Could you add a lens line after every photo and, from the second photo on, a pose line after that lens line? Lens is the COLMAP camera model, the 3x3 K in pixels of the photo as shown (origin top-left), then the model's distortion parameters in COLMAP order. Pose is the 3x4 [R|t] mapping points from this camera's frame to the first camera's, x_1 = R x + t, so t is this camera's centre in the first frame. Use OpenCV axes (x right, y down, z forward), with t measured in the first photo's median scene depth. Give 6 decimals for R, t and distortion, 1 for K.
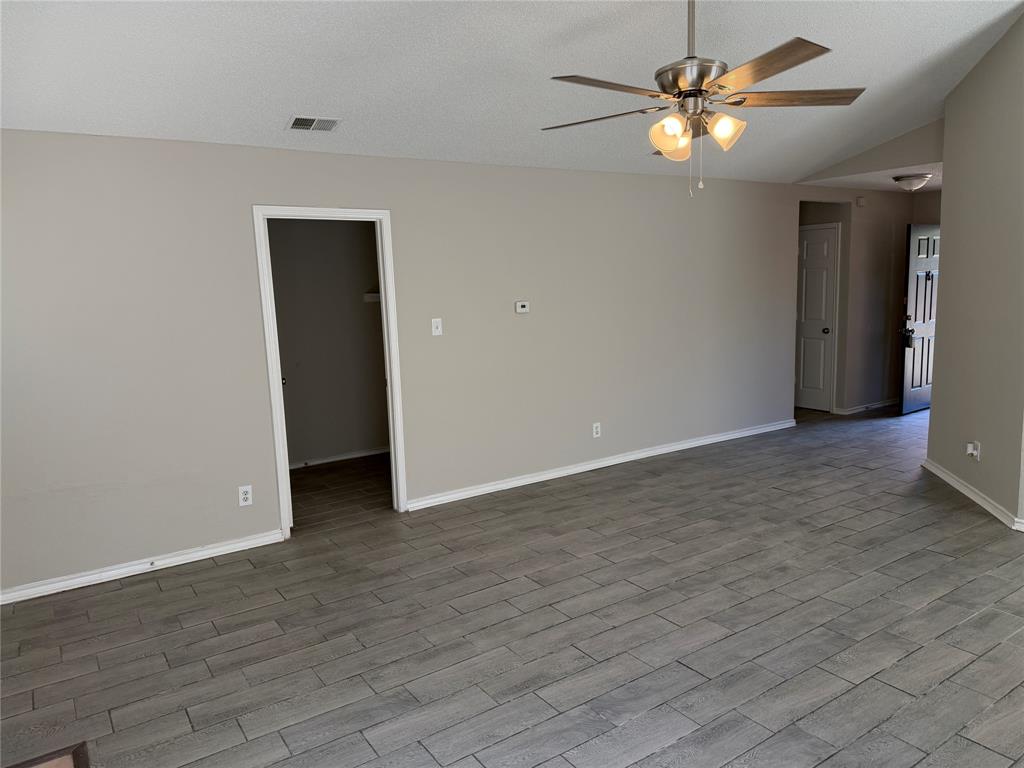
lens RADIAL K [[725.6, 0, 507.8], [0, 725.6, 375.1], [0, 0, 1]] dist [0.068892, -0.071579]
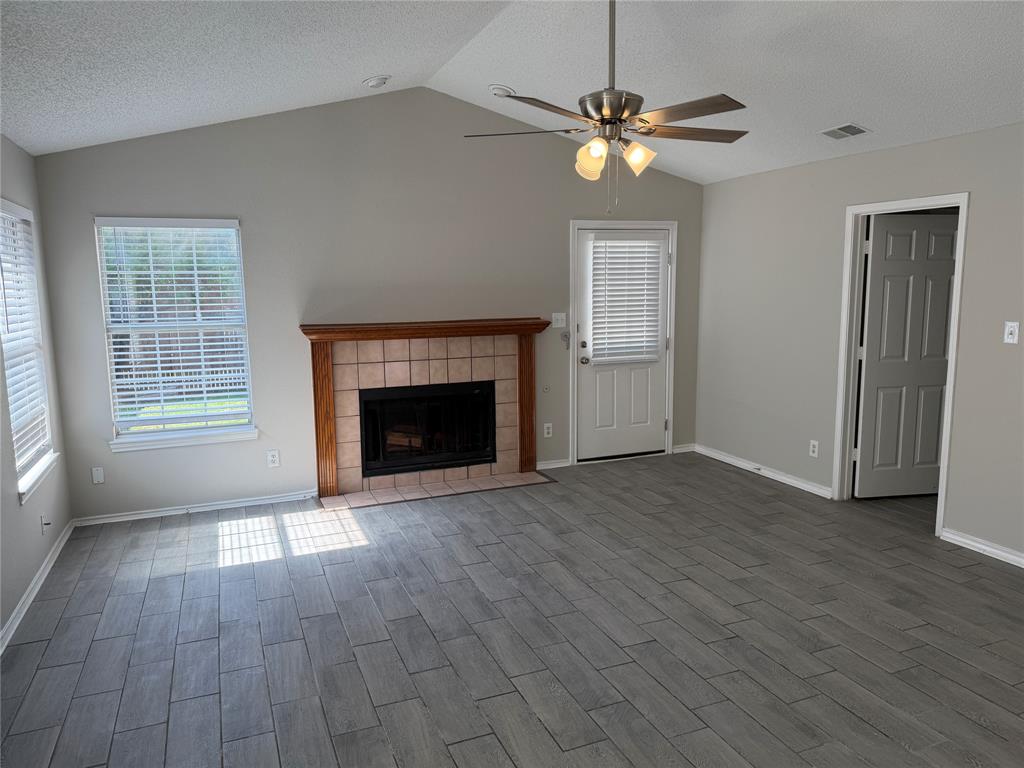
lens RADIAL K [[725.6, 0, 502.9], [0, 725.6, 376.5], [0, 0, 1]] dist [0.068892, -0.071579]
pose [[-0.215496, 0.164427, -0.962562, 1.051745], [-0.114970, 0.974594, 0.192221, -0.146839], [0.969713, 0.152088, -0.191117, 0.839382]]
